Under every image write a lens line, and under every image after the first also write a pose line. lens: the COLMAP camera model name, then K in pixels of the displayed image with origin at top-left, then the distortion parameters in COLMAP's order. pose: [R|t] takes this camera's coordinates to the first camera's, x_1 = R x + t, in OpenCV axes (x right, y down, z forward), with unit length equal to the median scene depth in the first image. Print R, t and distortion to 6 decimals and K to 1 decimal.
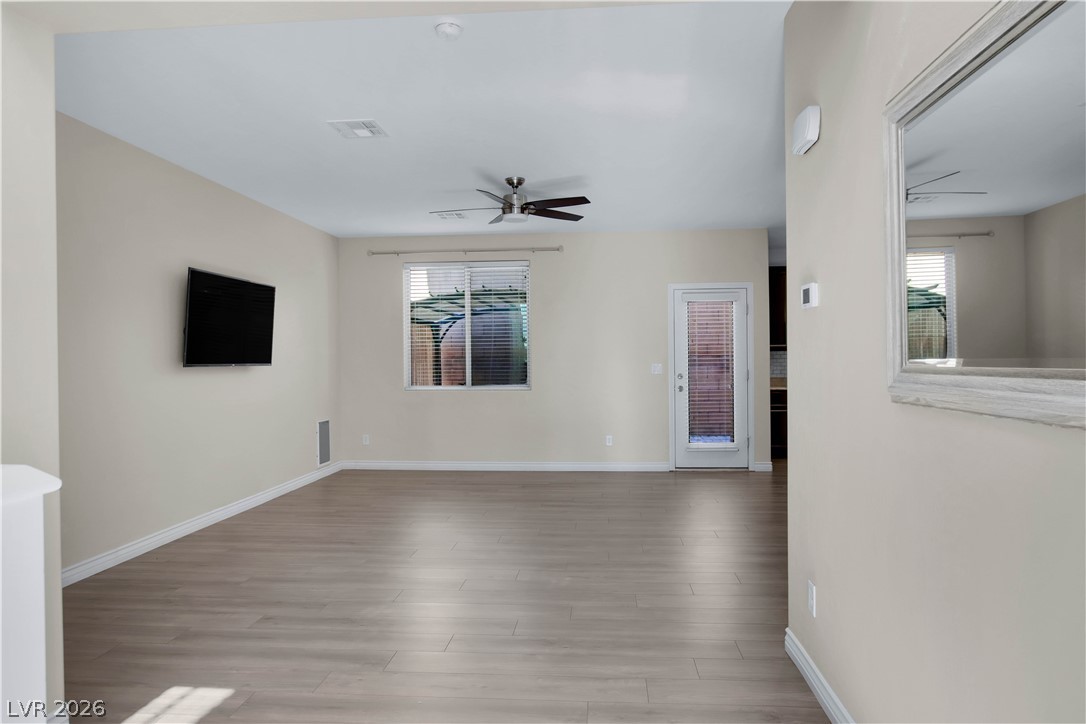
lens RADIAL K [[664.2, 0, 551.3], [0, 664.2, 360.2], [0, 0, 1]] dist [-0.013759, 0.002947]
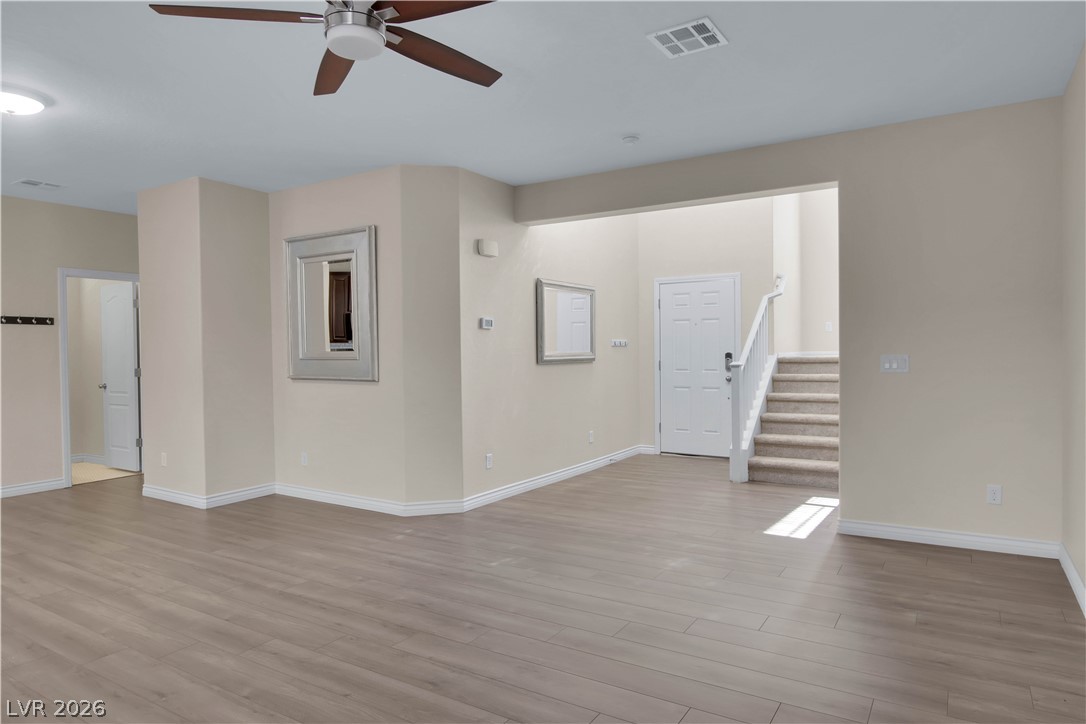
lens RADIAL K [[664.2, 0, 551.3], [0, 664.2, 360.2], [0, 0, 1]] dist [-0.013759, 0.002947]
pose [[-0.887675, 0.014601, 0.460238, -0.381309], [0.022335, 0.999686, 0.011363, 0.002955], [-0.459928, 0.020366, -0.887723, 1.350554]]
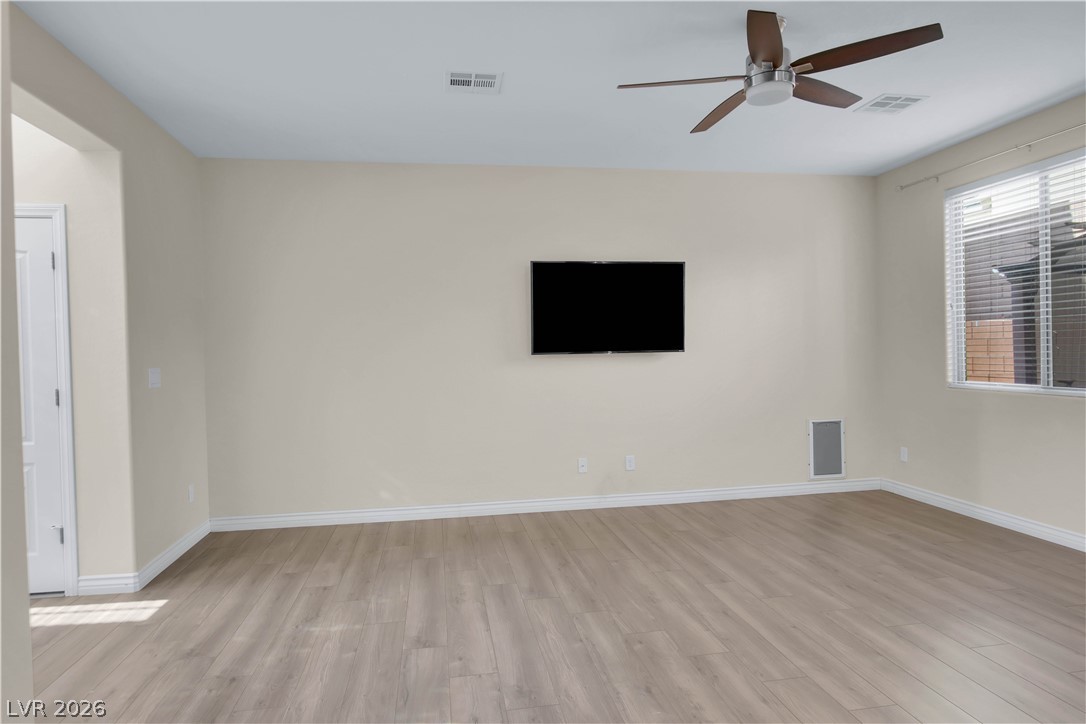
lens RADIAL K [[664.2, 0, 551.3], [0, 664.2, 360.2], [0, 0, 1]] dist [-0.013759, 0.002947]
pose [[0.249303, 0.016892, -0.968278, 0.446247], [0.017405, 0.999608, 0.021919, -0.002948], [0.968269, -0.022317, 0.248911, 0.680165]]
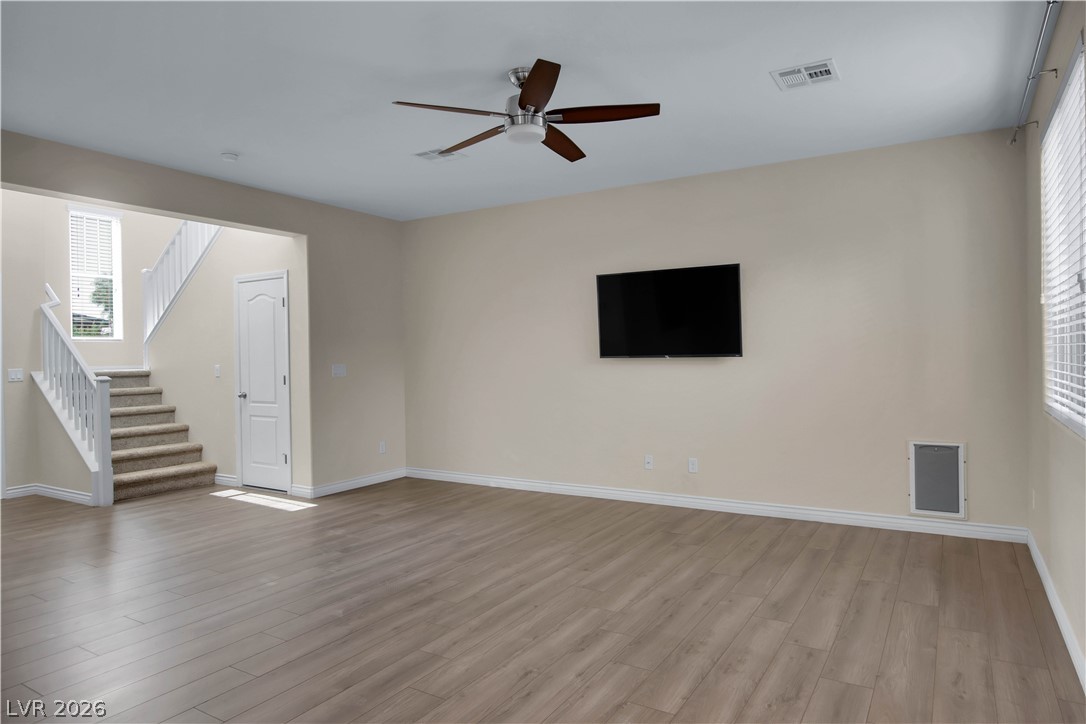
lens RADIAL K [[664.2, 0, 551.3], [0, 664.2, 360.2], [0, 0, 1]] dist [-0.013759, 0.002947]
pose [[-0.450869, 0.022153, -0.892315, 0.510337], [0.017276, 0.999721, 0.016091, -0.005361], [0.892423, -0.008161, -0.451126, 1.311422]]
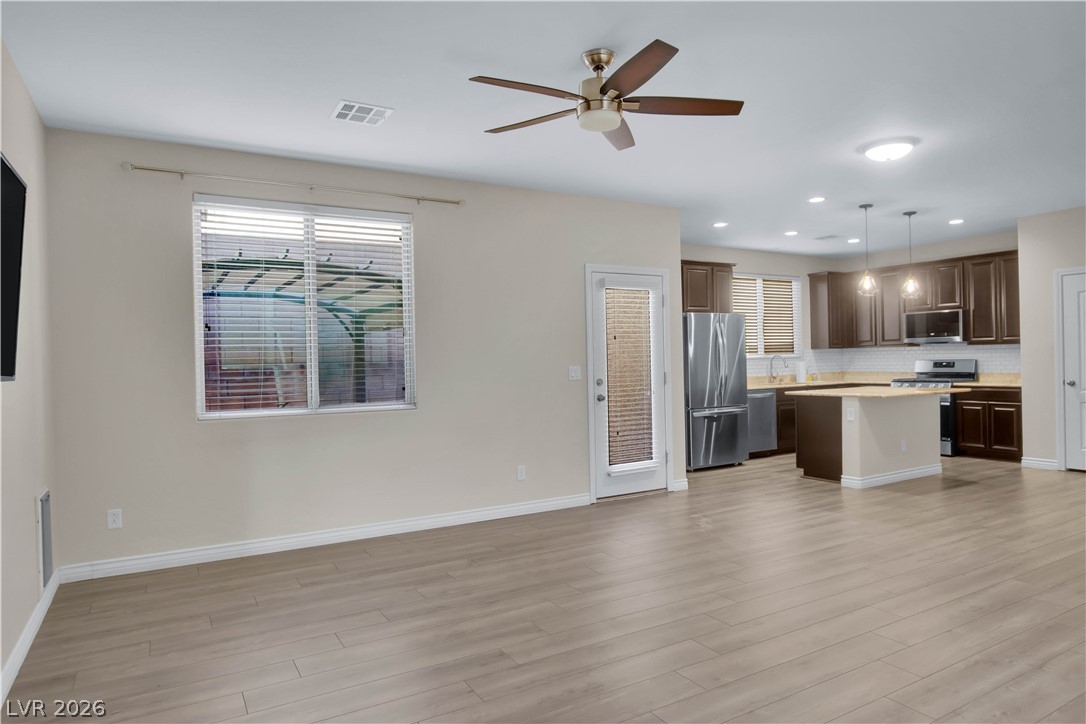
lens RADIAL K [[664.2, 0, 551.3], [0, 664.2, 360.2], [0, 0, 1]] dist [-0.013759, 0.002947]
pose [[0.818384, -0.007103, 0.574629, -0.433230], [0.014290, 0.999866, -0.007992, 0.004872], [-0.574495, 0.014752, 0.818375, 0.544505]]
